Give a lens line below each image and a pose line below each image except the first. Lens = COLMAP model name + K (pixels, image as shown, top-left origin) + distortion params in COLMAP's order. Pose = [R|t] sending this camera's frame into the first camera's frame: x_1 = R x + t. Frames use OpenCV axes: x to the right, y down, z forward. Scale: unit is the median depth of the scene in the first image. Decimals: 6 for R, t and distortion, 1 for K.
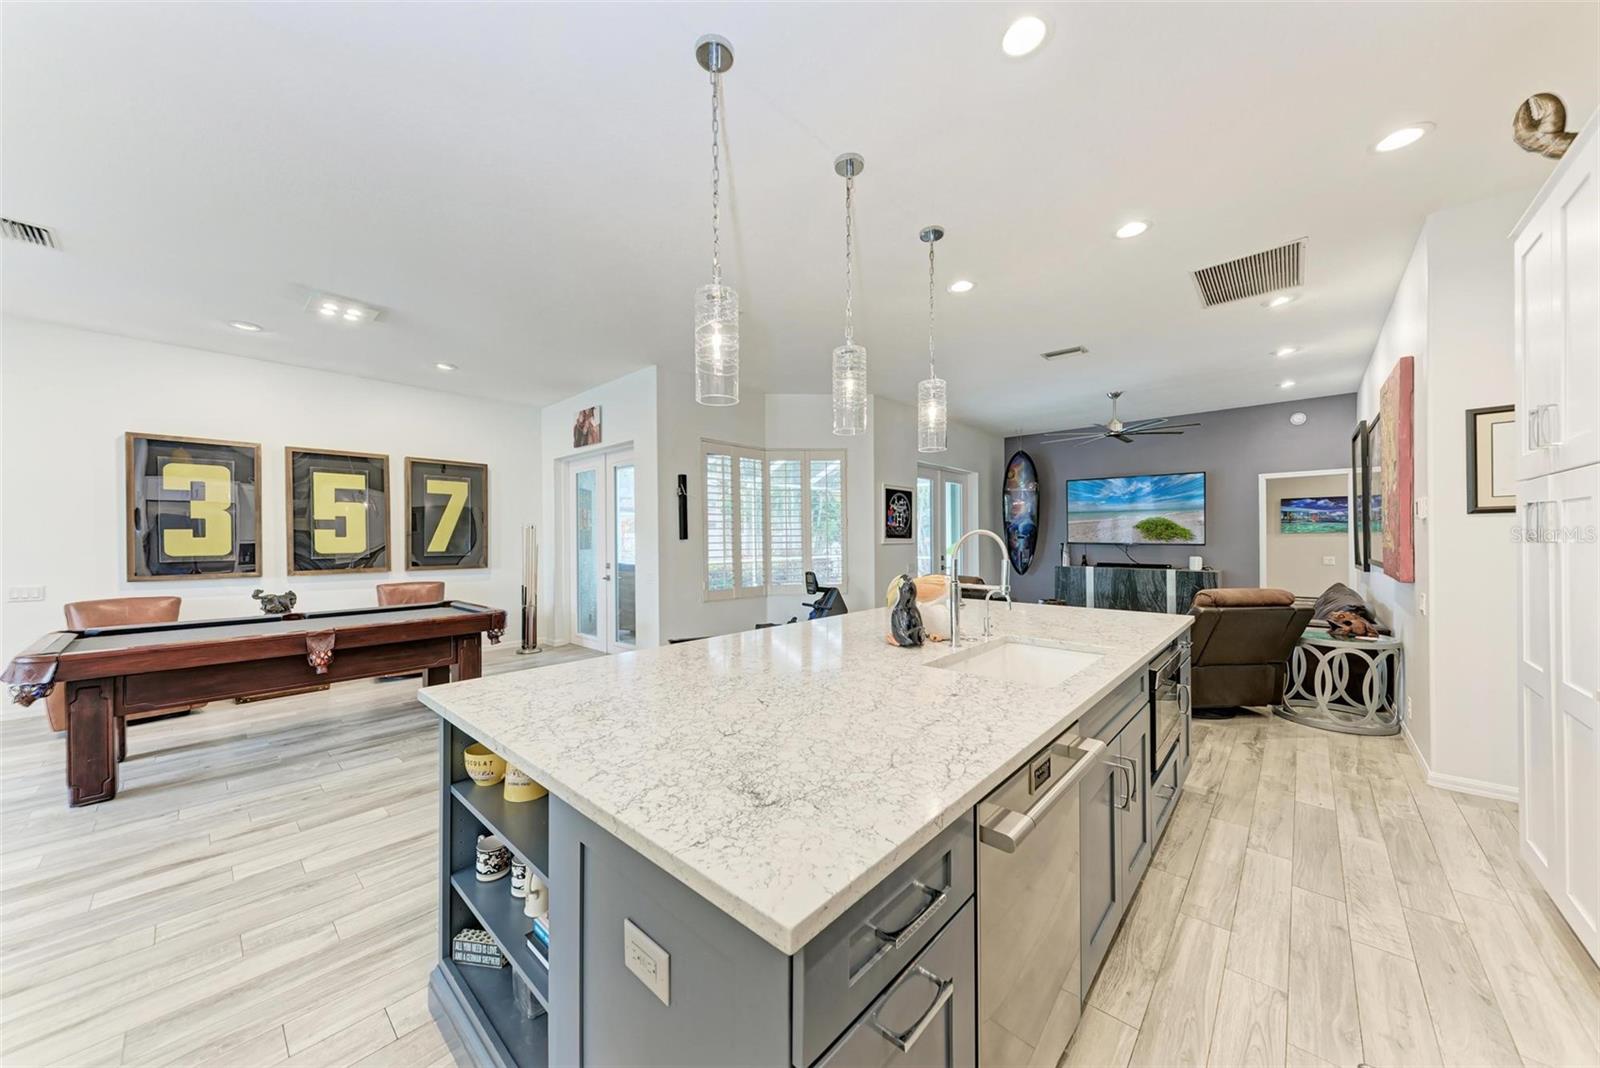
lens RADIAL K [[547.1, 0, 795.6], [0, 547.1, 541.4], [0, 0, 1]] dist [0.018557, -0.004664]
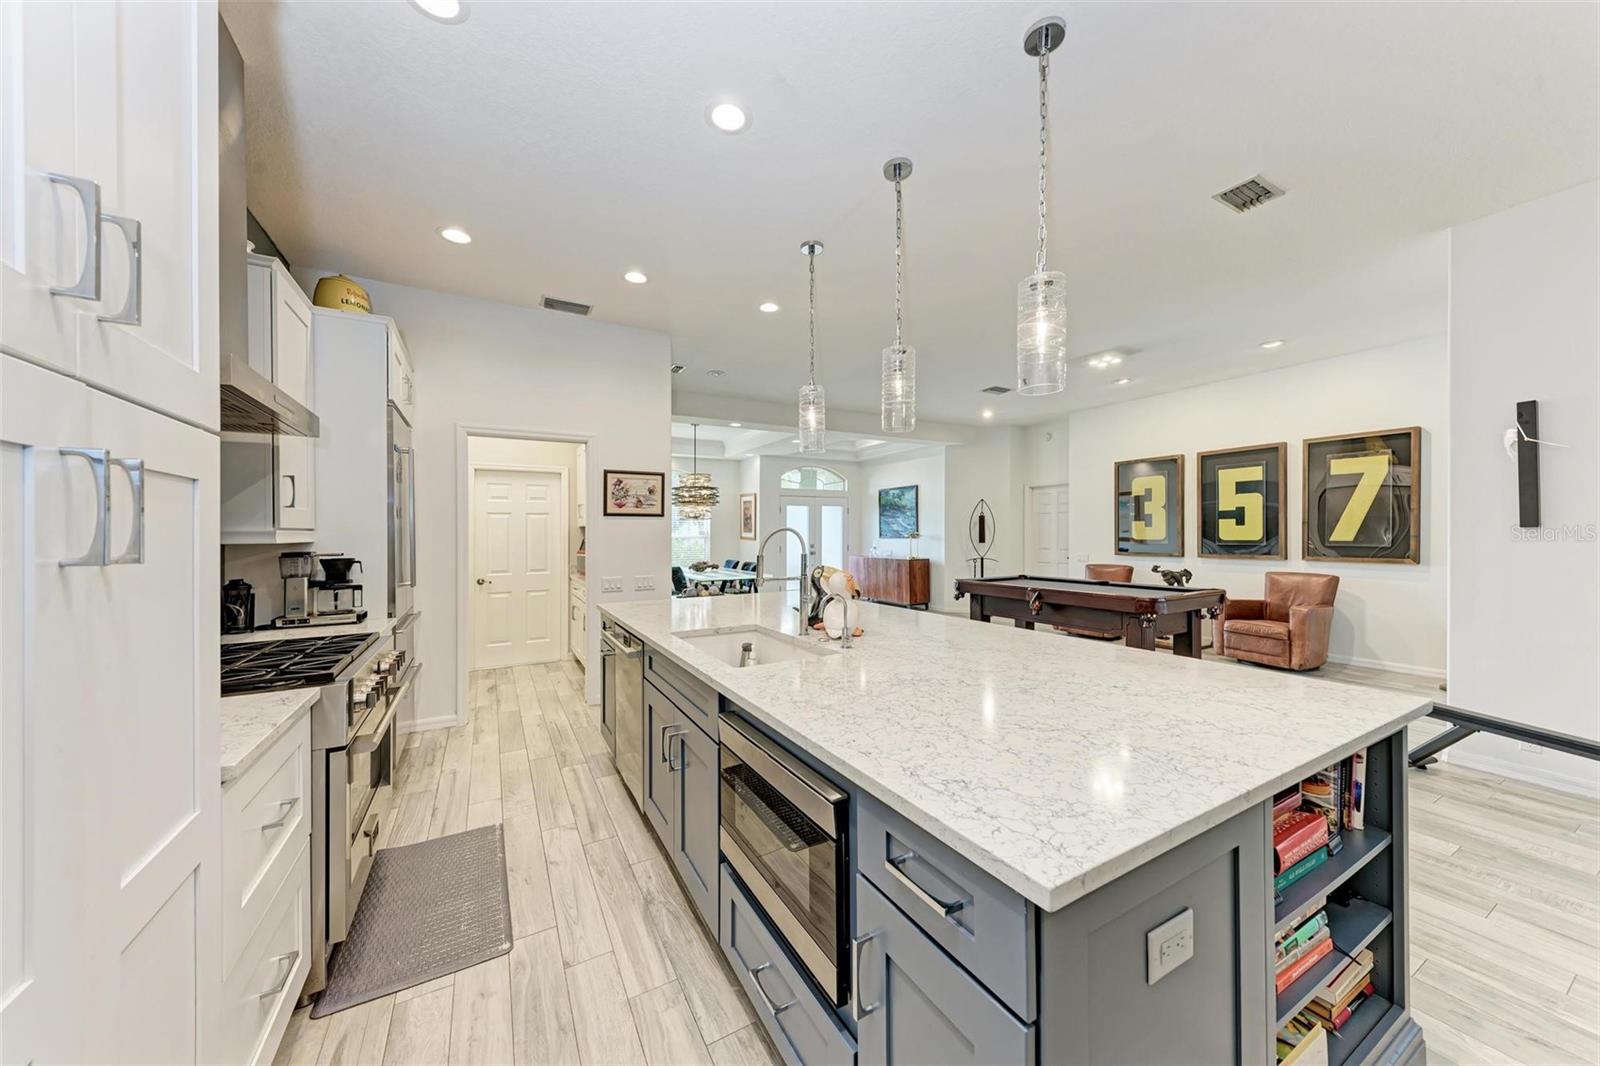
lens RADIAL K [[547.1, 0, 794.5], [0, 547.1, 540.9], [0, 0, 1]] dist [0.018557, -0.004664]
pose [[-0.315210, 0.022183, -0.948763, 0.442688], [0.006283, 0.999754, 0.021287, -0.005583], [0.949001, 0.000749, -0.315272, 0.446785]]
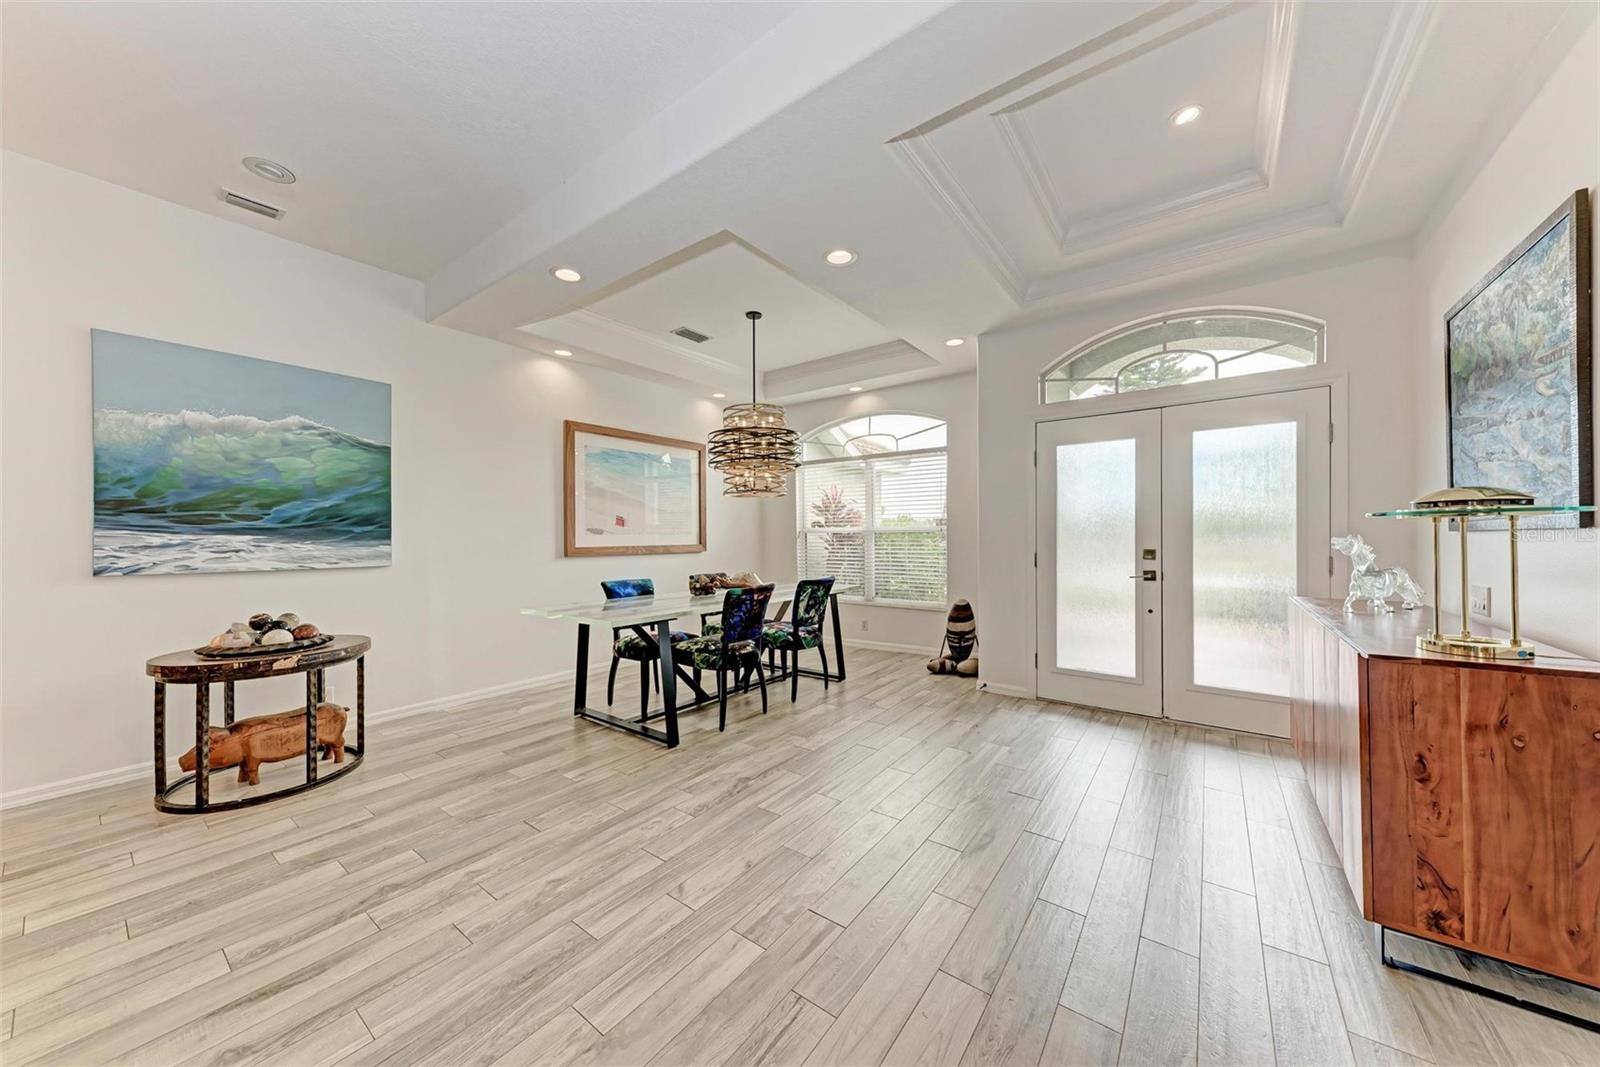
lens RADIAL K [[547.1, 0, 798.1], [0, 547.1, 535.4], [0, 0, 1]] dist [0.018557, -0.004664]
pose [[-0.995390, 0.013880, -0.094898, -0.748637], [0.013602, 0.999901, 0.003575, 0.019628], [0.094938, 0.002268, -0.995481, 0.499913]]
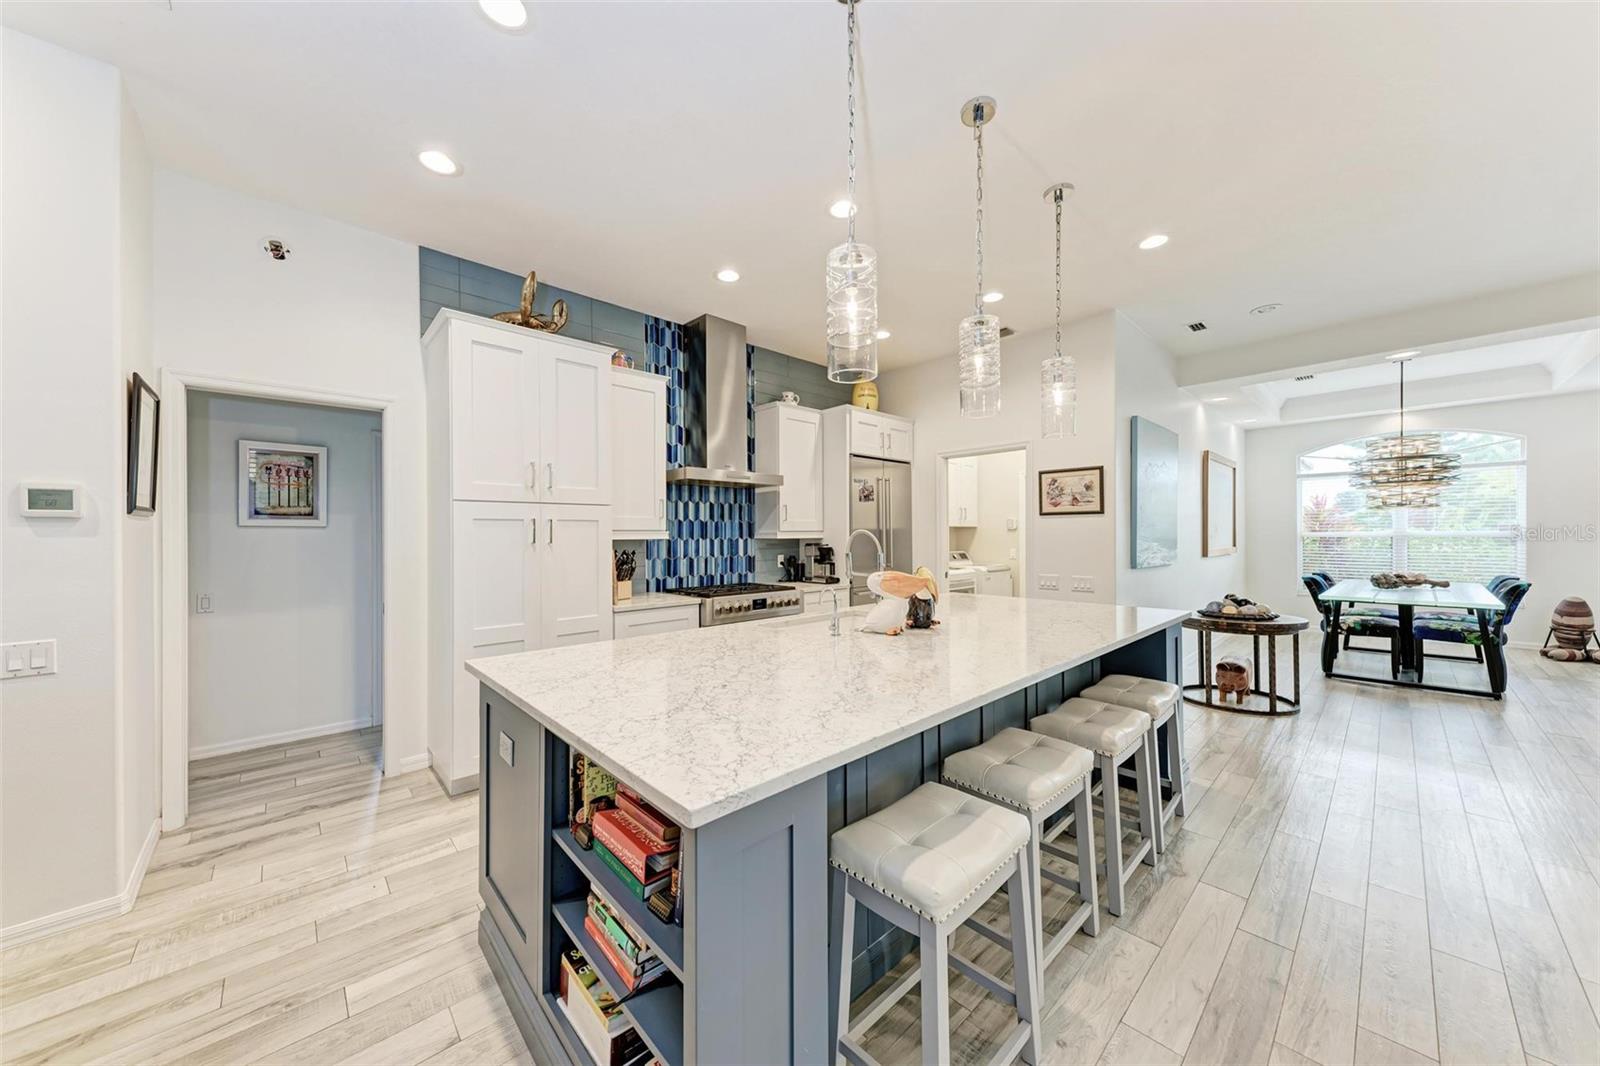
lens RADIAL K [[547.1, 0, 797.5], [0, 547.1, 537.9], [0, 0, 1]] dist [0.018557, -0.004664]
pose [[-0.996675, 0.014135, 0.080244, 0.124271], [0.014850, 0.999855, 0.008320, -0.005121], [-0.080115, 0.009484, -0.996740, 0.744574]]
